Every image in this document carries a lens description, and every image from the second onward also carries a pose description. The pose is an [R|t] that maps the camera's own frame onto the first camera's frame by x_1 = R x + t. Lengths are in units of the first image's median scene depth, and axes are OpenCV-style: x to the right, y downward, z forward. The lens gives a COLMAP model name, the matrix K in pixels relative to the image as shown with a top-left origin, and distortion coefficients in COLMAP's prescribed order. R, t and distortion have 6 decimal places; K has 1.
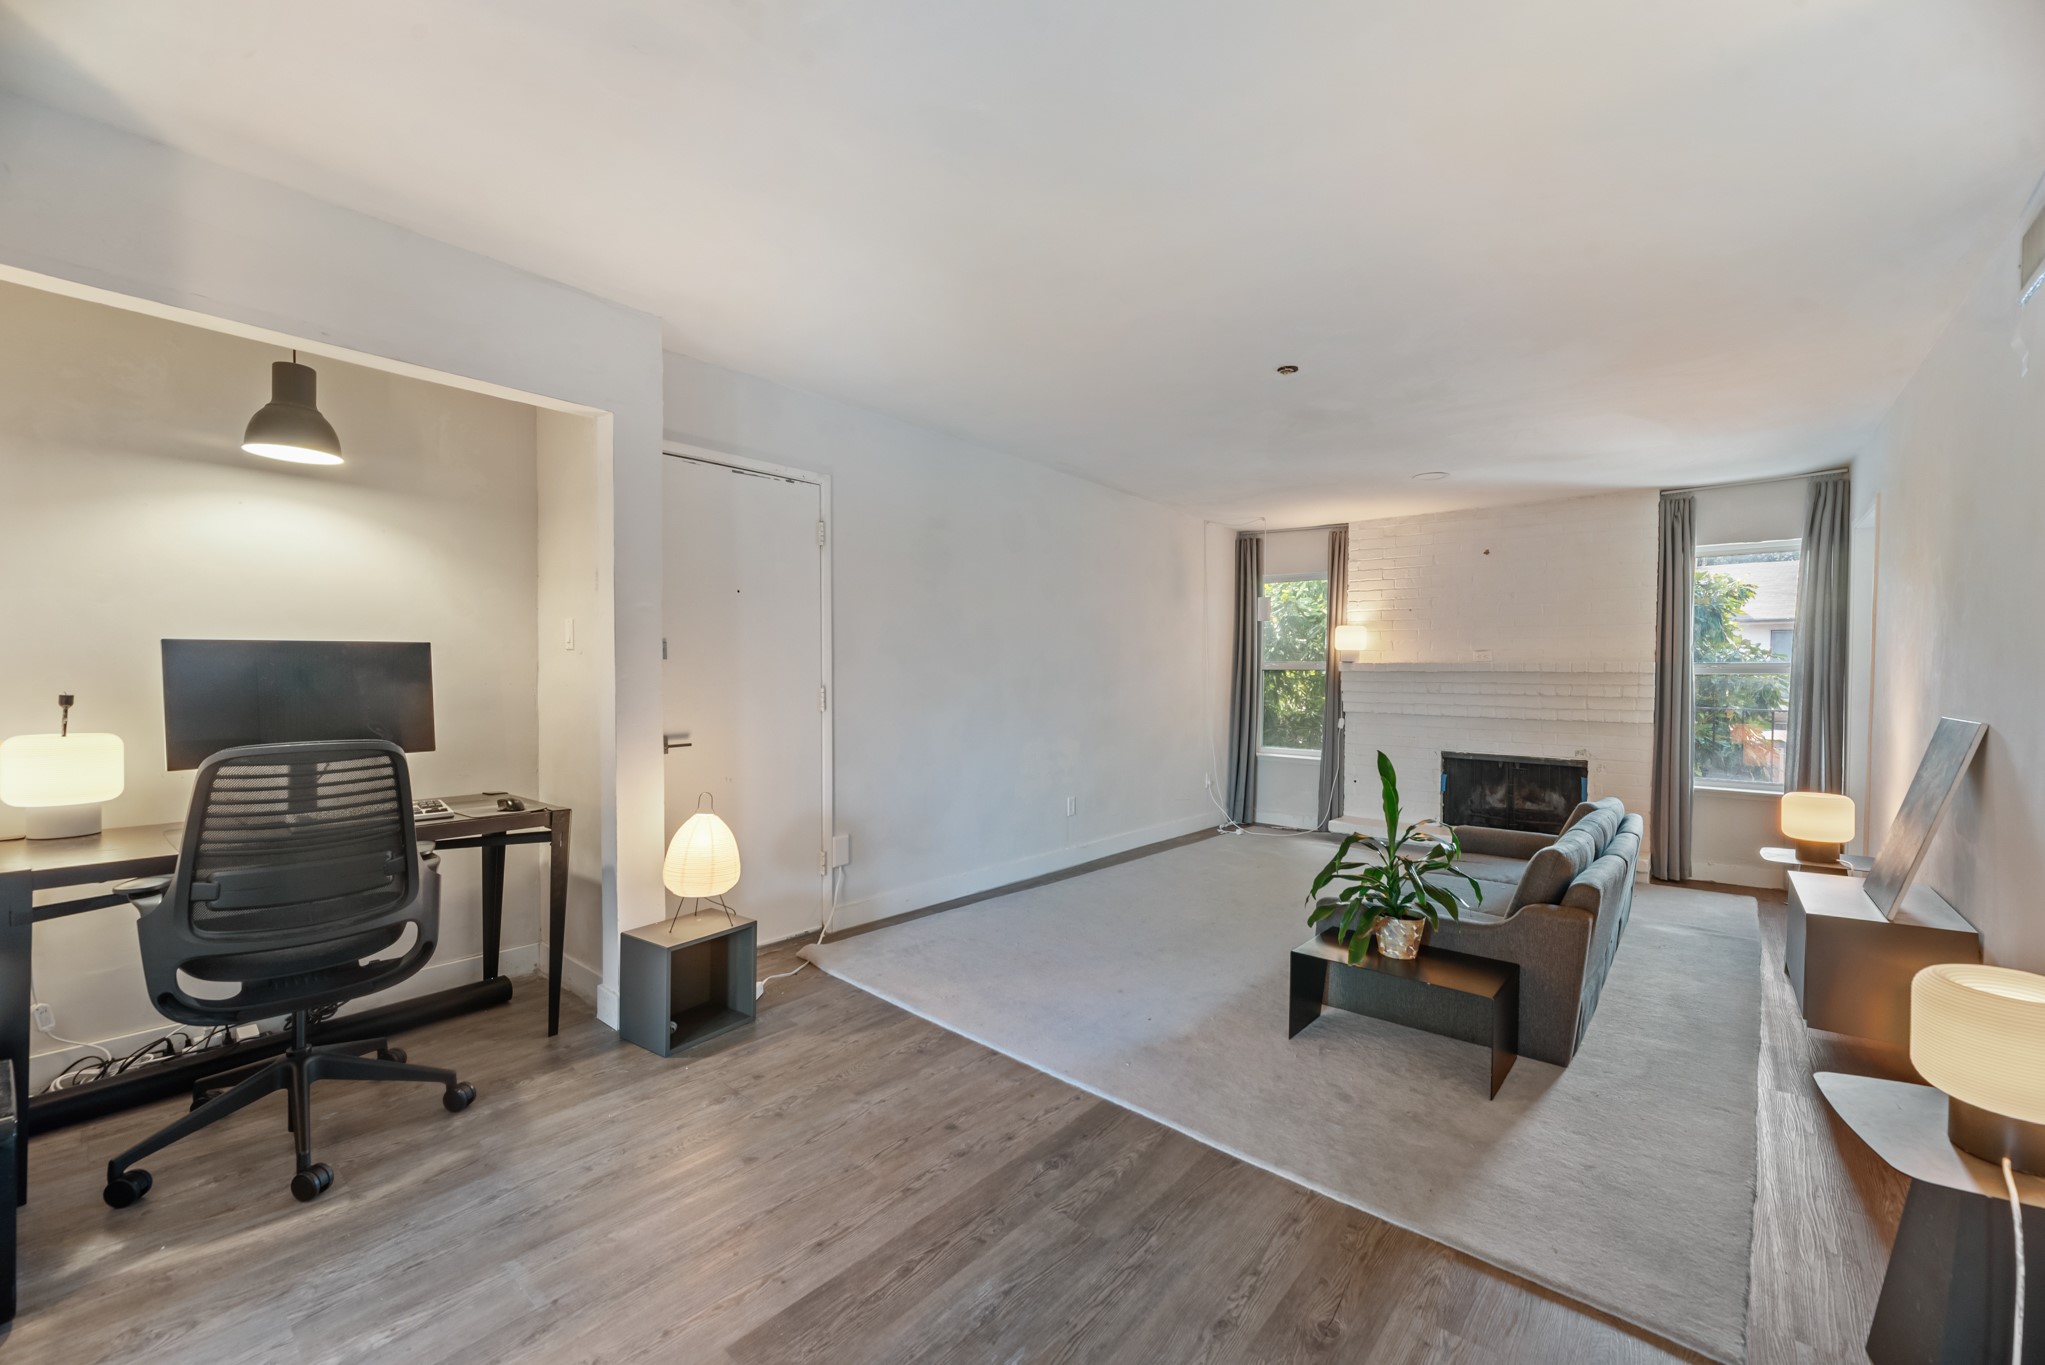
lens RADIAL K [[813.6, 0, 1022.5], [0, 813.6, 682.5], [0, 0, 1]] dist [-0.000443, -0.000005]
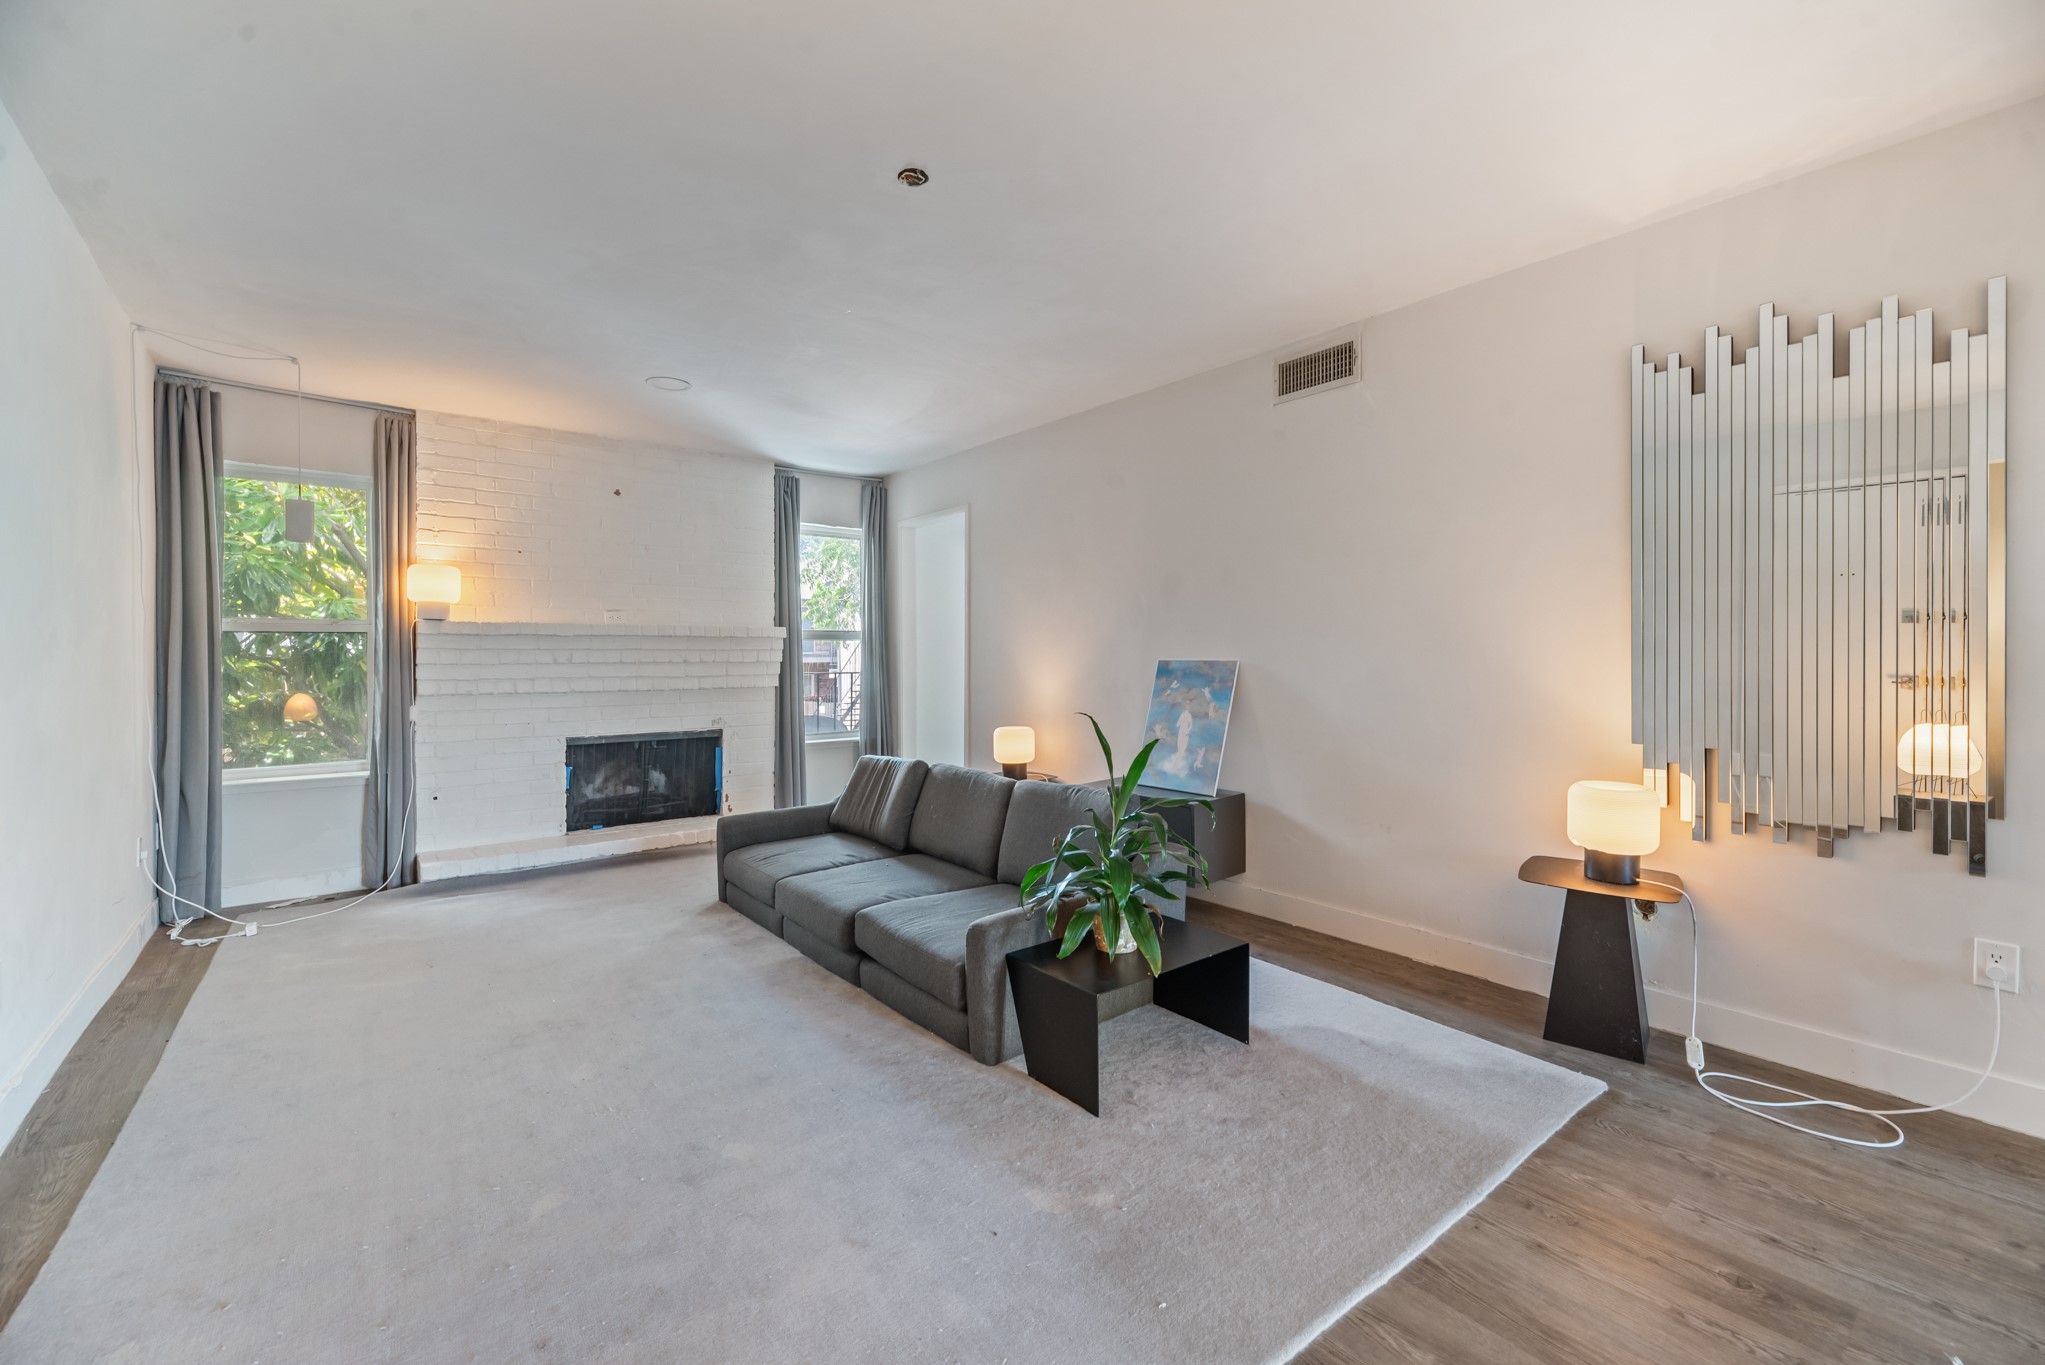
lens RADIAL K [[841.6, 0, 1029.7], [0, 841.6, 652.1], [0, 0, 1]] dist [-0.000292, -0.000023]
pose [[0.182522, -0.005780, 0.983185, -0.198794], [0.015514, 0.999875, 0.002998, 0.007192], [-0.983079, 0.014706, 0.182589, 0.425138]]
